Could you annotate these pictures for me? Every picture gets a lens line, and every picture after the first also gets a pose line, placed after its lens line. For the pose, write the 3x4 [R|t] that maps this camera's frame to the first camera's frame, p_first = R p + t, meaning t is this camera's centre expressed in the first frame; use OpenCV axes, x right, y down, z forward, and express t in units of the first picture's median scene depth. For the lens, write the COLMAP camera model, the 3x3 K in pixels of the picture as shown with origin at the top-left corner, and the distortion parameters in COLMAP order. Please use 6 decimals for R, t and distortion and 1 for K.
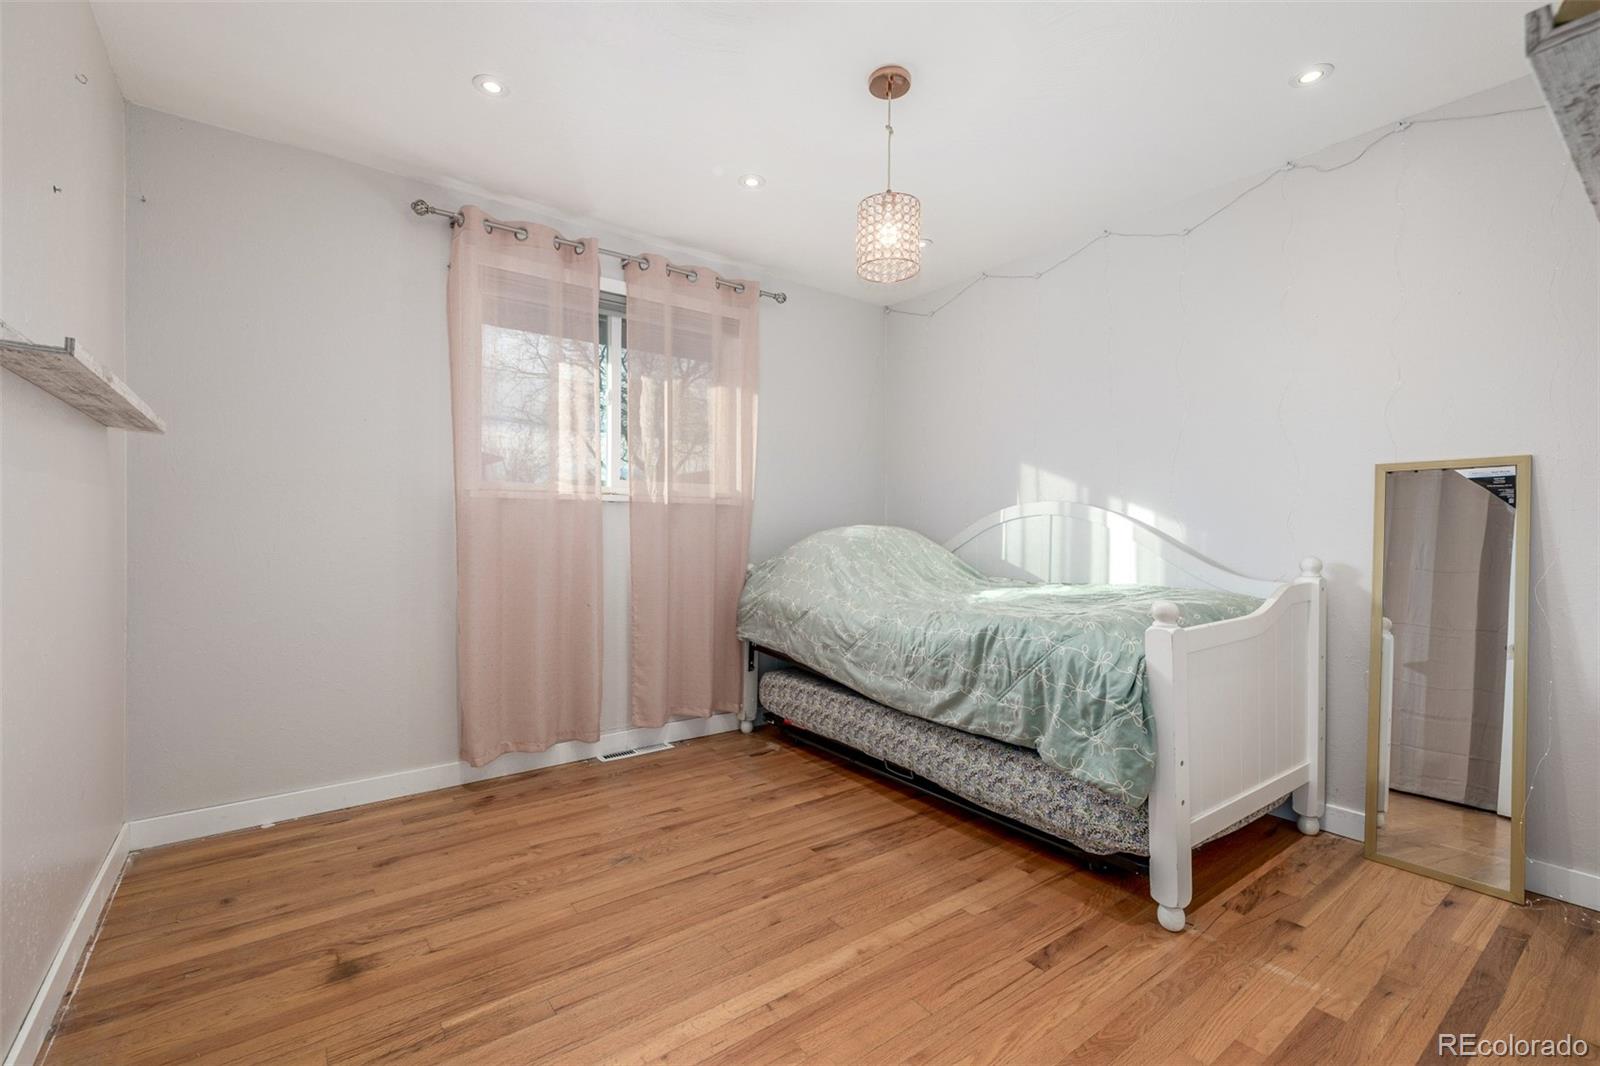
lens RADIAL K [[674.4, 0, 800.8], [0, 674.4, 537.1], [0, 0, 1]] dist [0.000423, -0.000030]
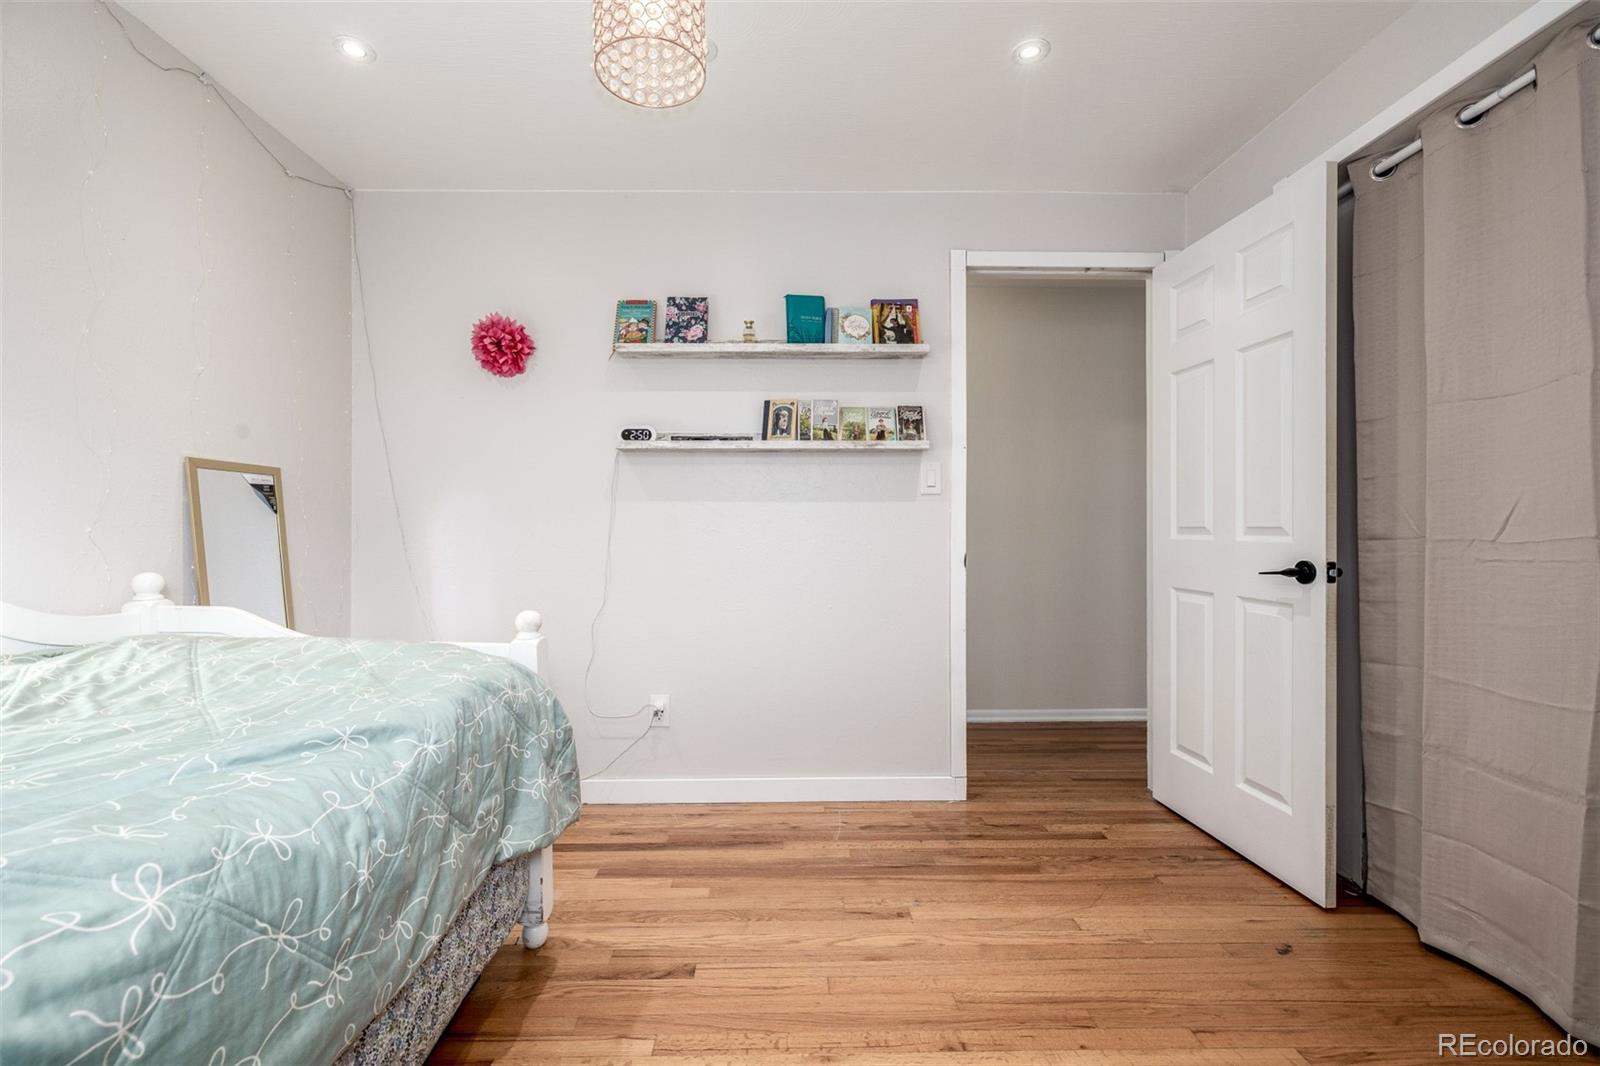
lens RADIAL K [[674.4, 0, 803.5], [0, 674.4, 535.5], [0, 0, 1]] dist [0.000423, -0.000030]
pose [[-0.820508, -0.002769, 0.571628, -0.309908], [0.002065, 0.999967, 0.007807, -0.015551], [-0.571631, 0.007586, -0.820476, 1.506767]]
